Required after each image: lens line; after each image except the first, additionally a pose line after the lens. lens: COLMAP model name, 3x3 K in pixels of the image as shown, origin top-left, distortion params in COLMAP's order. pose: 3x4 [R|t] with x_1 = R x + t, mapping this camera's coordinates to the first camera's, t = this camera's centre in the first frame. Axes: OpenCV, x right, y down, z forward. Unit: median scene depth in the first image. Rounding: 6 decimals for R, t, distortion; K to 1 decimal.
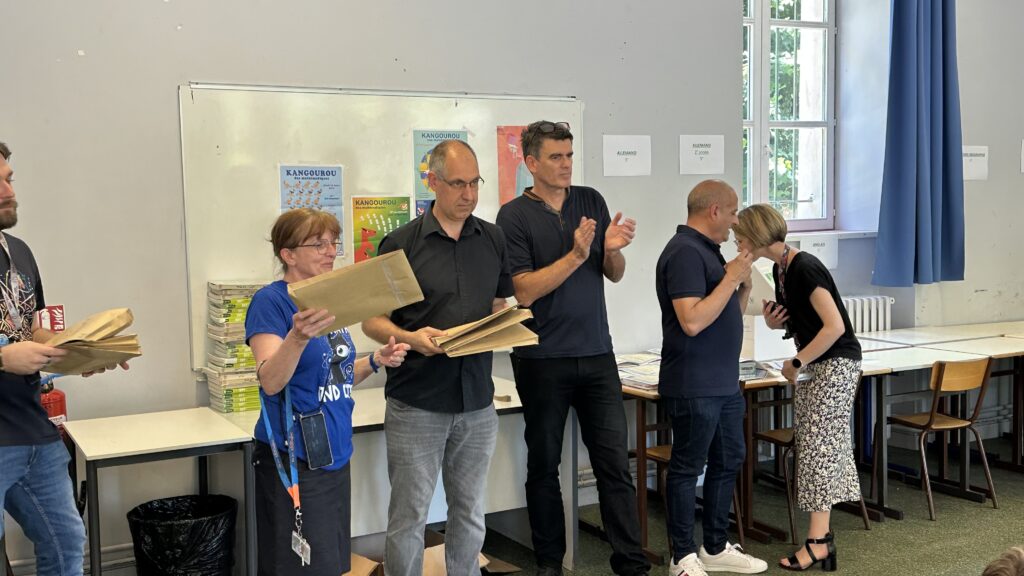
lens RADIAL K [[1244.7, 0, 512.0], [0, 1244.7, 288.0], [0, 0, 1]] dist [0.004546, -0.008349]
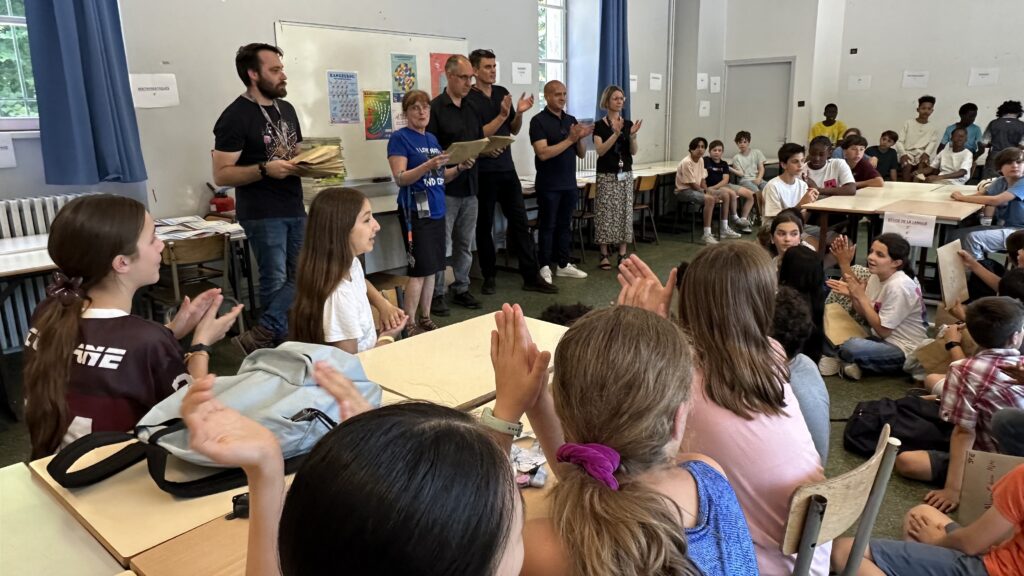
lens RADIAL K [[688.4, 0, 512.0], [0, 688.4, 288.0], [0, 0, 1]] dist [-0.001224, 0.002487]
pose [[0.951795, -0.072318, 0.298087, -0.267991], [0.020897, 0.984840, 0.172205, 0.048056], [-0.306021, -0.157674, 0.938877, -0.072542]]
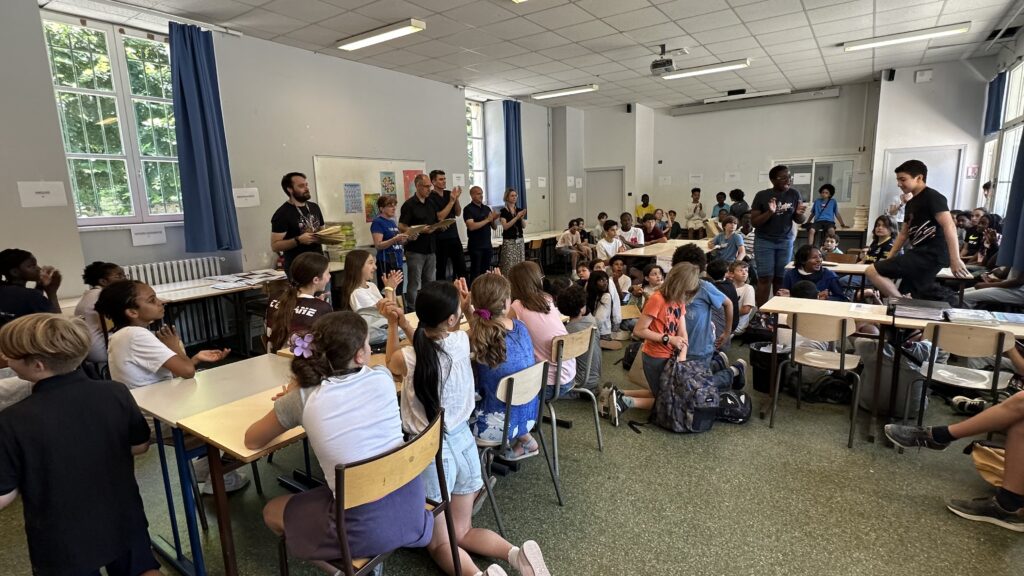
lens RADIAL K [[505.3, 0, 512.0], [0, 505.3, 288.0], [0, 0, 1]] dist [-0.003728, -0.000475]
pose [[0.909481, -0.082847, 0.407407, -0.357357], [0.043137, 0.993459, 0.105724, 0.047684], [-0.413501, -0.078580, 0.907106, -0.335263]]
